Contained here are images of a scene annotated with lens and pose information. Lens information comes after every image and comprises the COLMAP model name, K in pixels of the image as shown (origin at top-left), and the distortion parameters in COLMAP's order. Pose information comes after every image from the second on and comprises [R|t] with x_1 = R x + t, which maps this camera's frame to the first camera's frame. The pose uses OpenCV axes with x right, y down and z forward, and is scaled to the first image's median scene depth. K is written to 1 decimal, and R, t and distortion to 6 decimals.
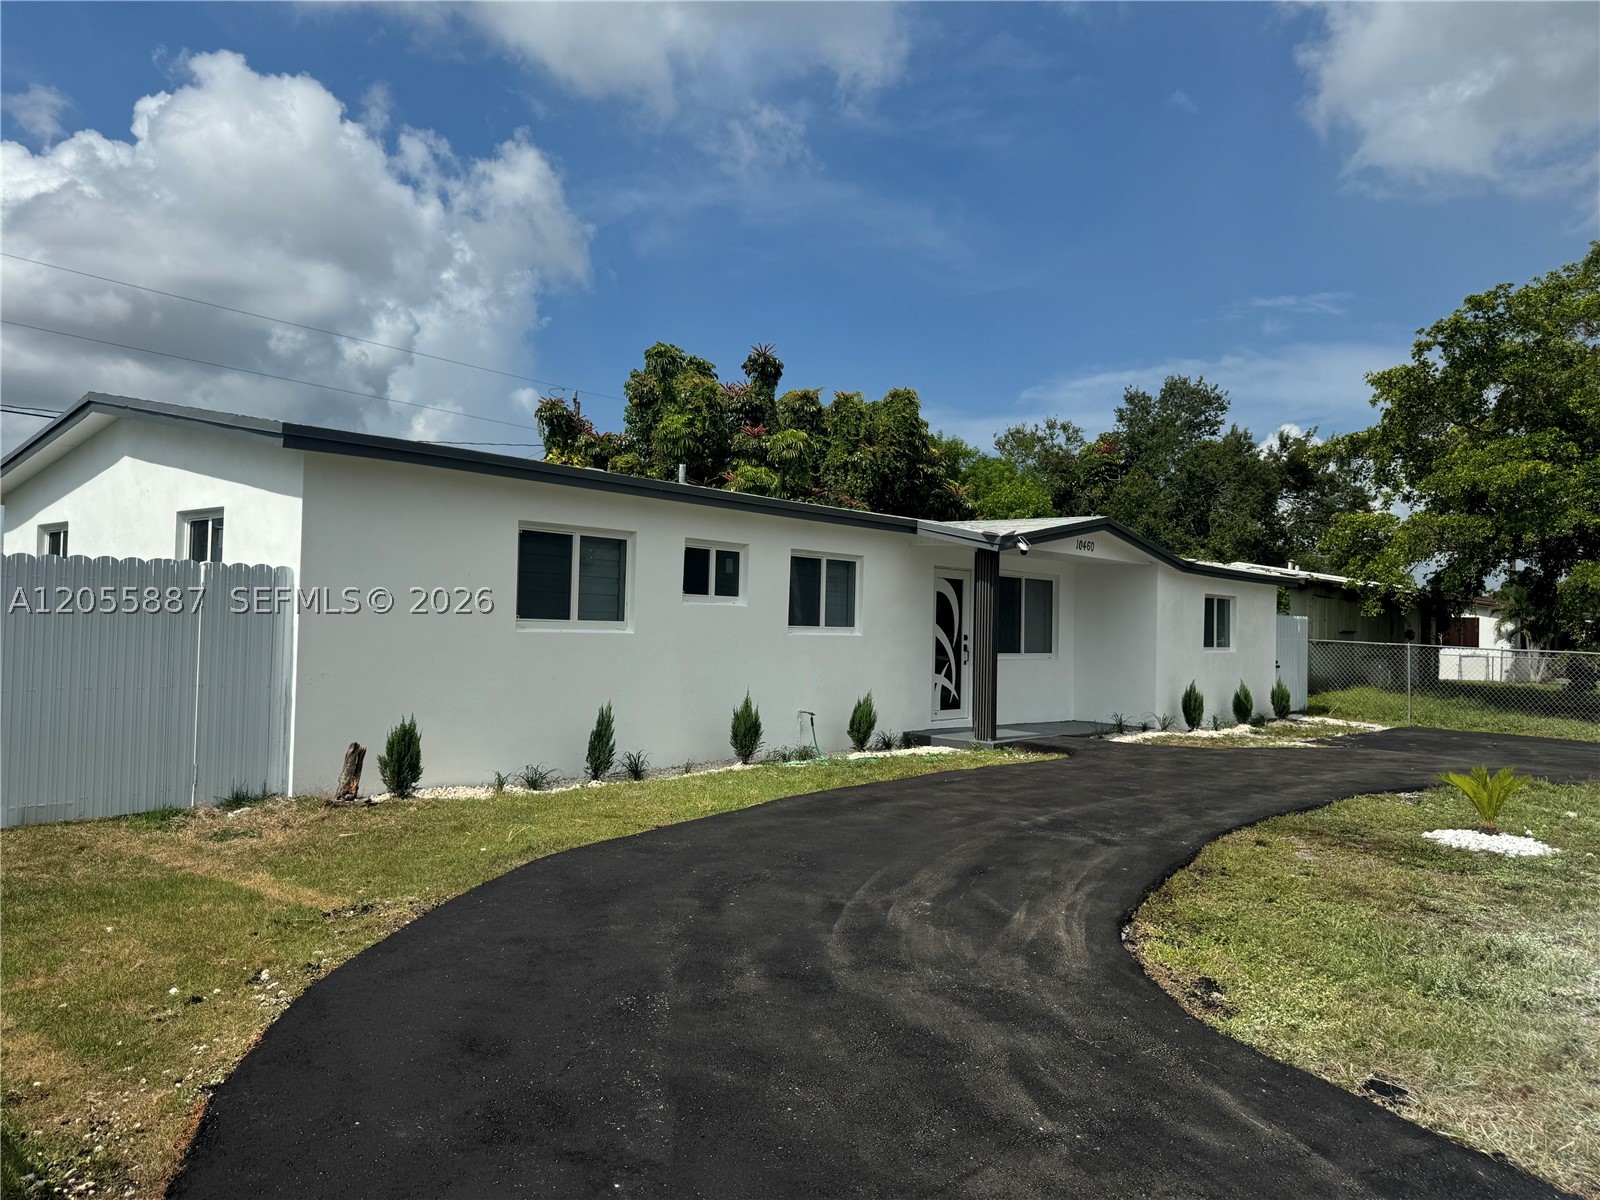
lens RADIAL K [[1153.9, 0, 800.0], [0, 1153.9, 600.0], [0, 0, 1]] dist [0.089433, -0.084062]
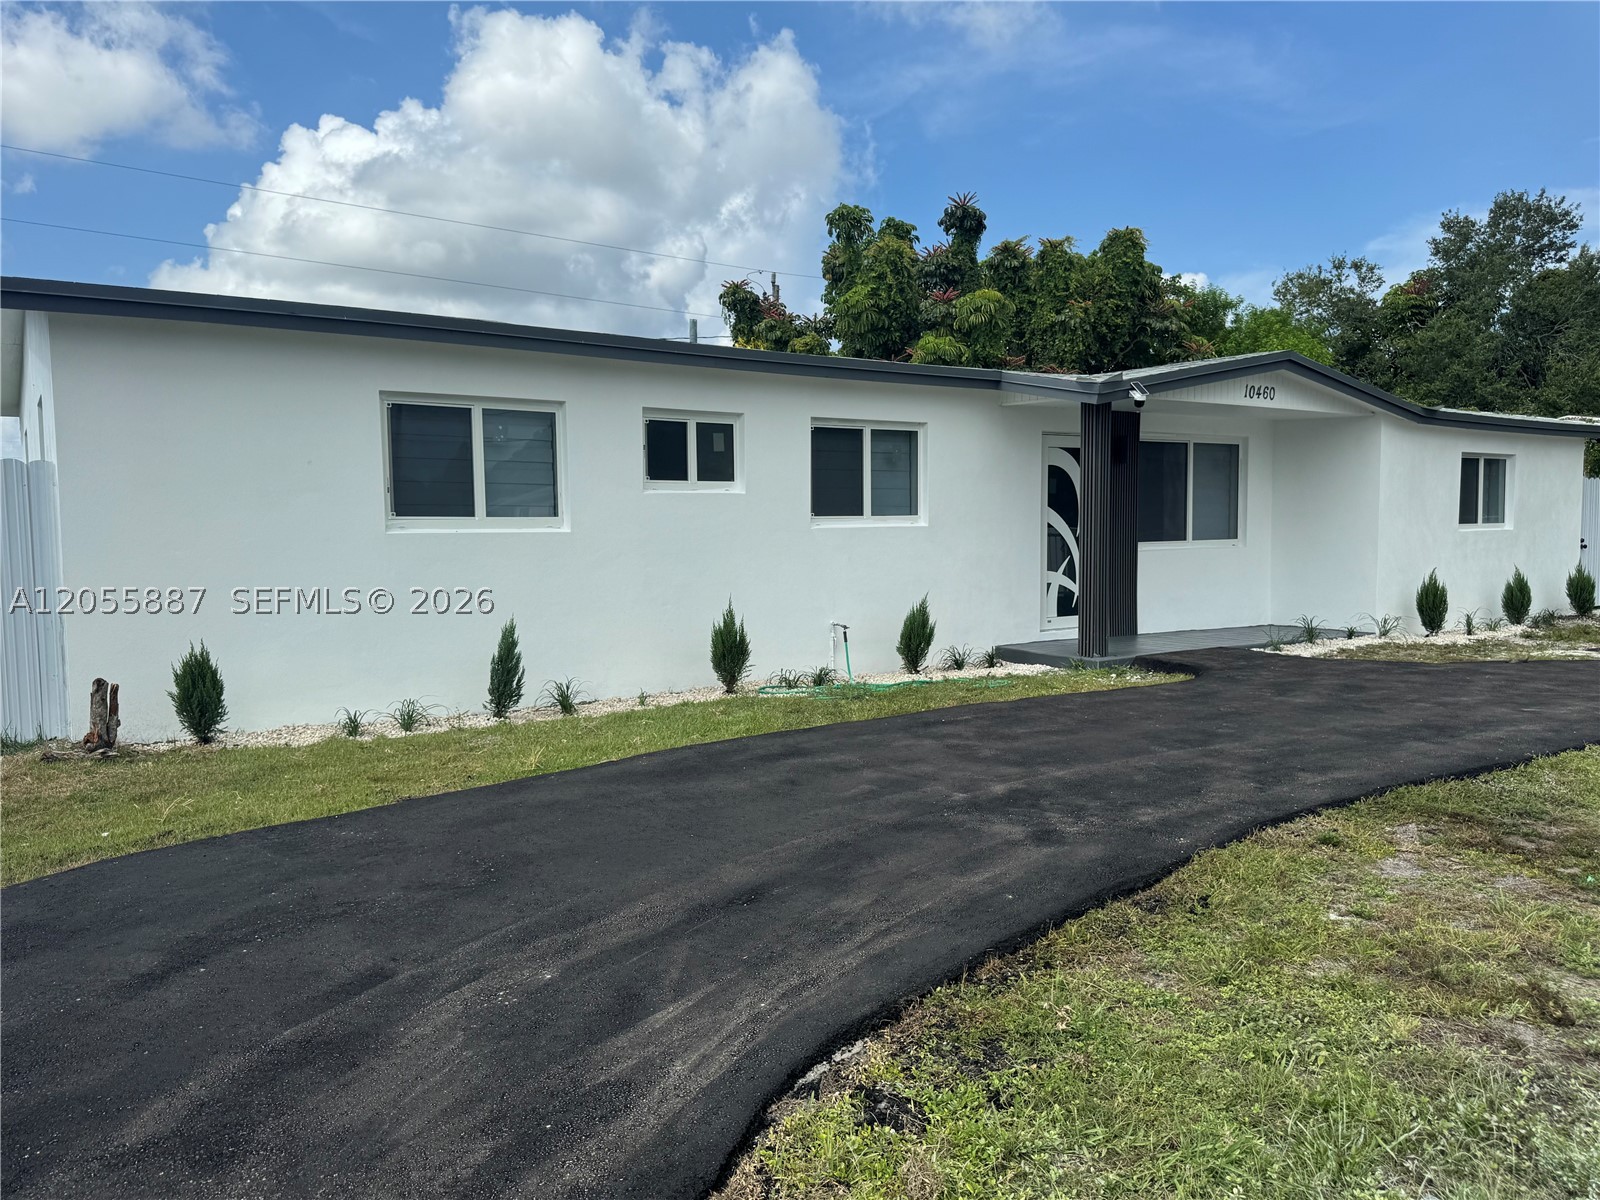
lens RADIAL K [[1160.2, 0, 801.9], [0, 1160.2, 623.0], [0, 0, 1]] dist [0.073938, -0.104246]
pose [[0.967378, -0.013312, -0.252987, 0.156431], [0.040239, 0.994015, 0.101562, 0.012218], [0.250121, -0.108429, 0.962124, 0.196628]]
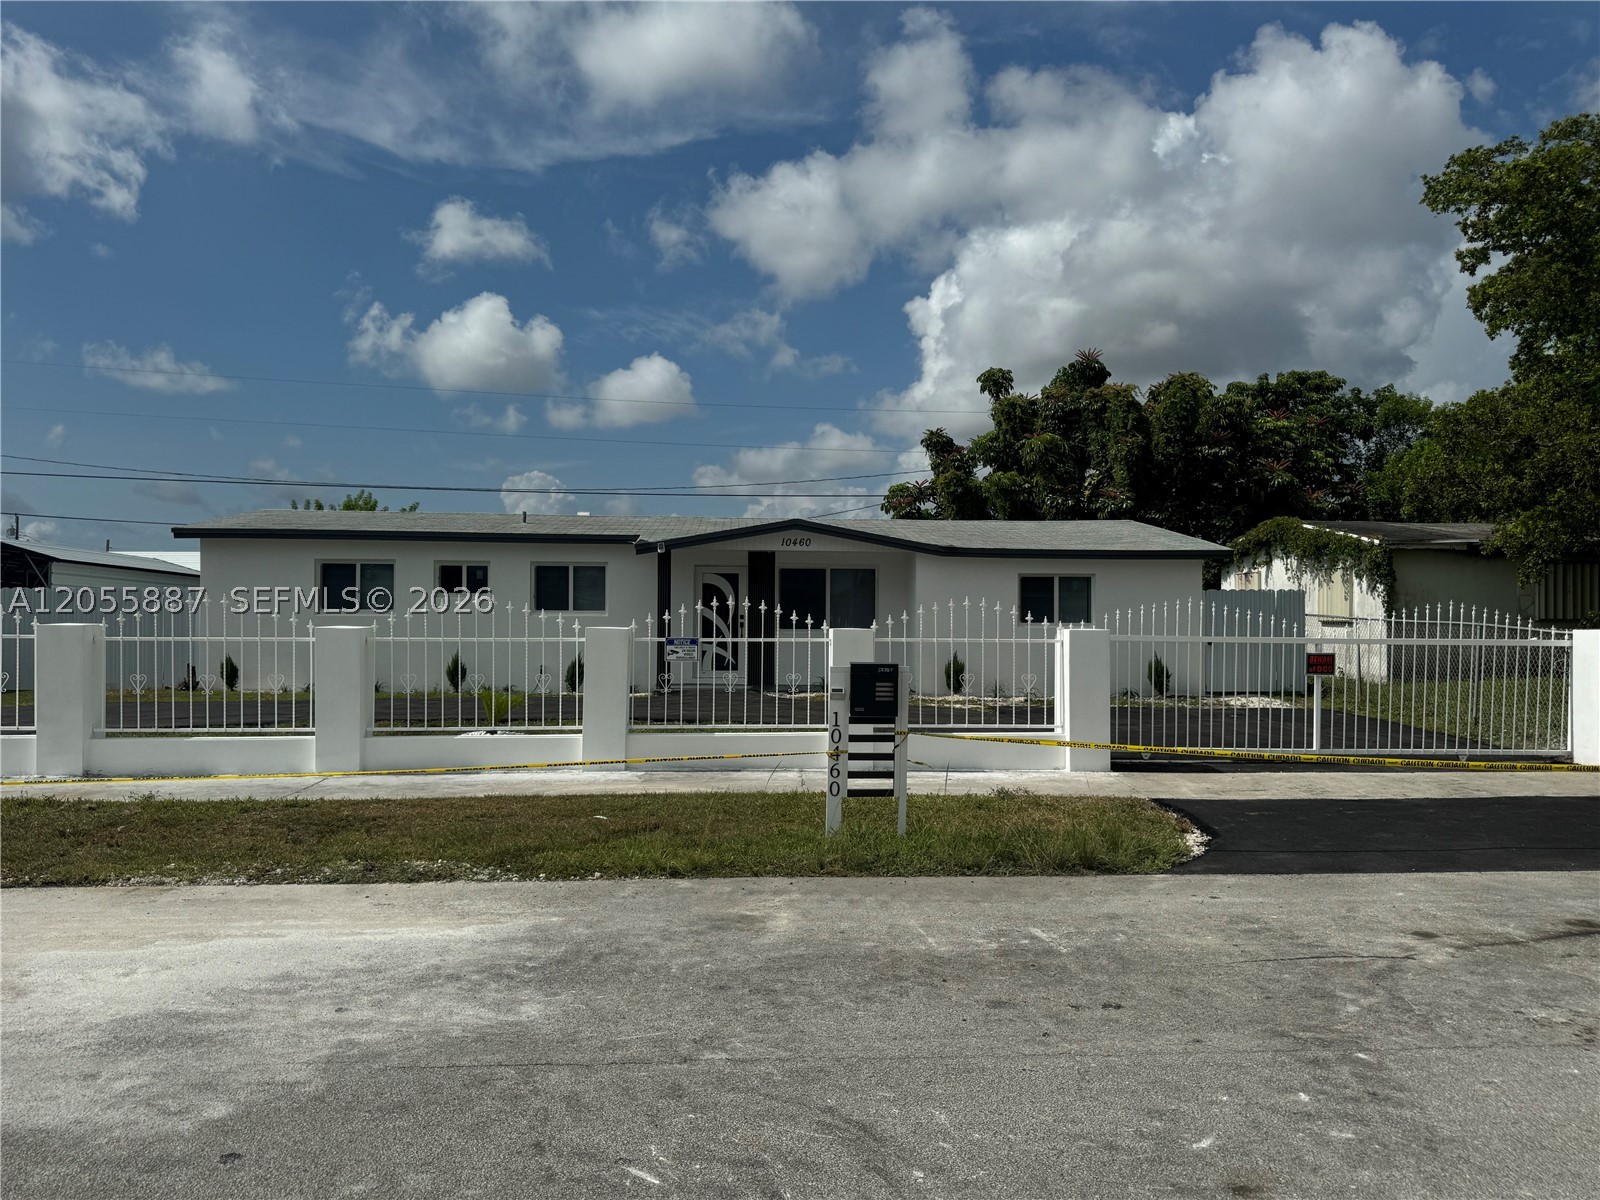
lens RADIAL K [[1160.2, 0, 801.9], [0, 1160.2, 623.0], [0, 0, 1]] dist [0.073938, -0.104246]
pose [[0.699006, -0.029361, -0.714513, 1.193387], [0.026893, 0.999529, -0.014764, 0.063373], [0.714610, -0.008896, 0.699466, 0.125693]]
